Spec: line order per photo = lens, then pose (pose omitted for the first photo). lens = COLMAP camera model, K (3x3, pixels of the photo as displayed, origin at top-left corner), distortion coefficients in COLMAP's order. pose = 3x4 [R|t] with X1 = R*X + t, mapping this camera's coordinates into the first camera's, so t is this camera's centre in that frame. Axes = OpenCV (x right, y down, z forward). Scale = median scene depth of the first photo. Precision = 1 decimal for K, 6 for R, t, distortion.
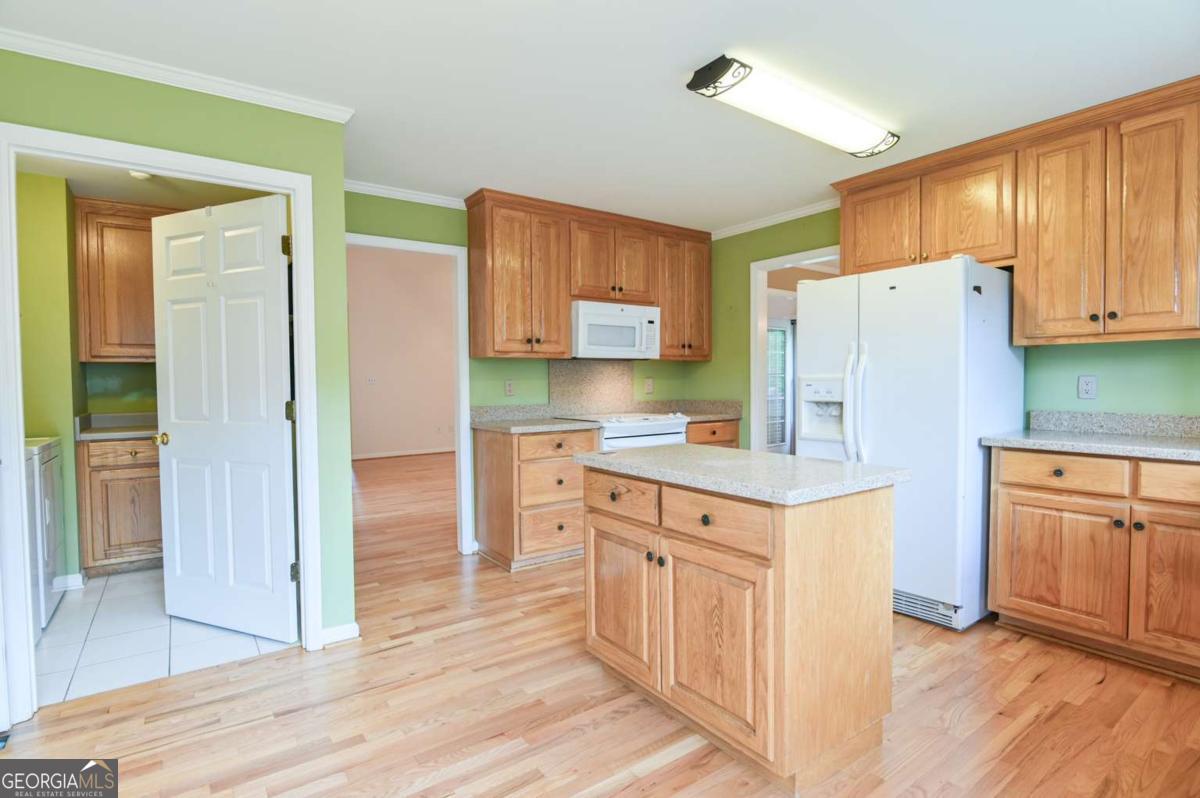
lens RADIAL K [[589.2, 0, 600.0], [0, 589.2, 399.0], [0, 0, 1]] dist [-0.019239, -0.000451]
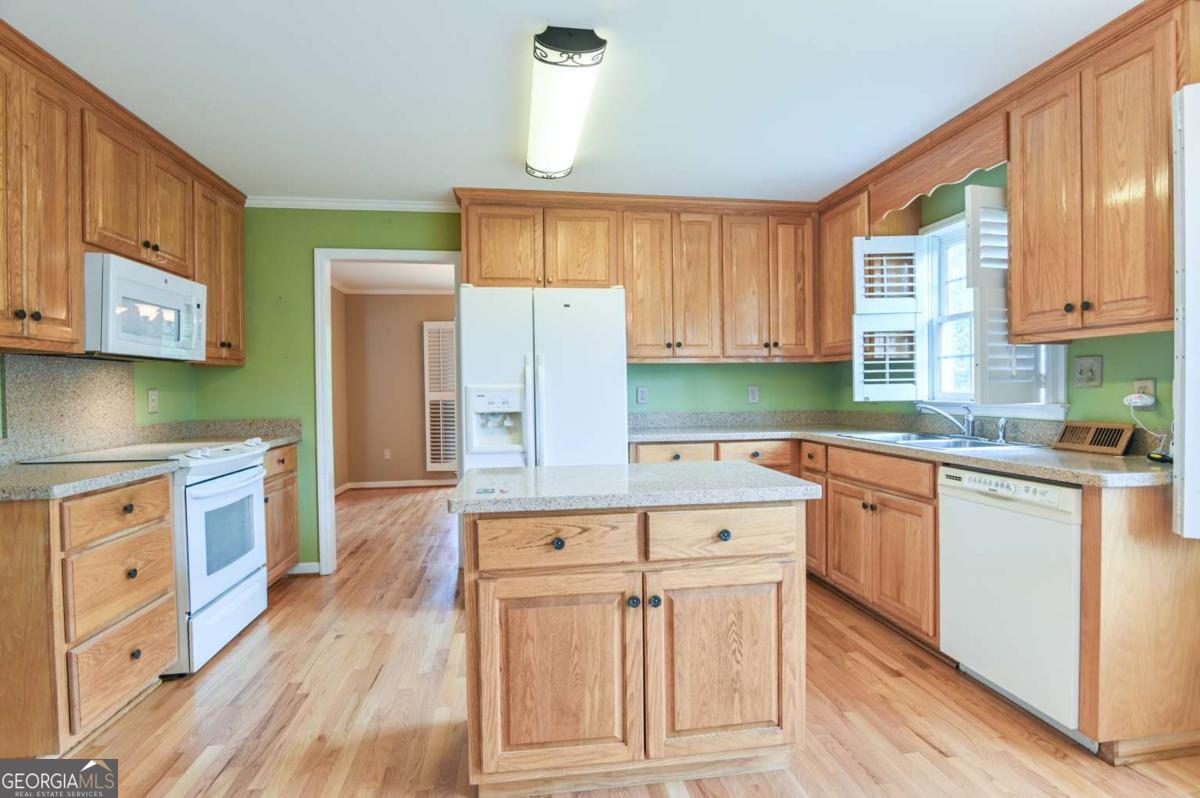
lens RADIAL K [[589.2, 0, 600.0], [0, 589.2, 399.0], [0, 0, 1]] dist [-0.019239, -0.000451]
pose [[0.460142, -0.012654, 0.887755, -0.391135], [0.034488, 0.999399, -0.003631, -0.008208], [-0.887175, 0.032288, 0.460301, 0.387082]]
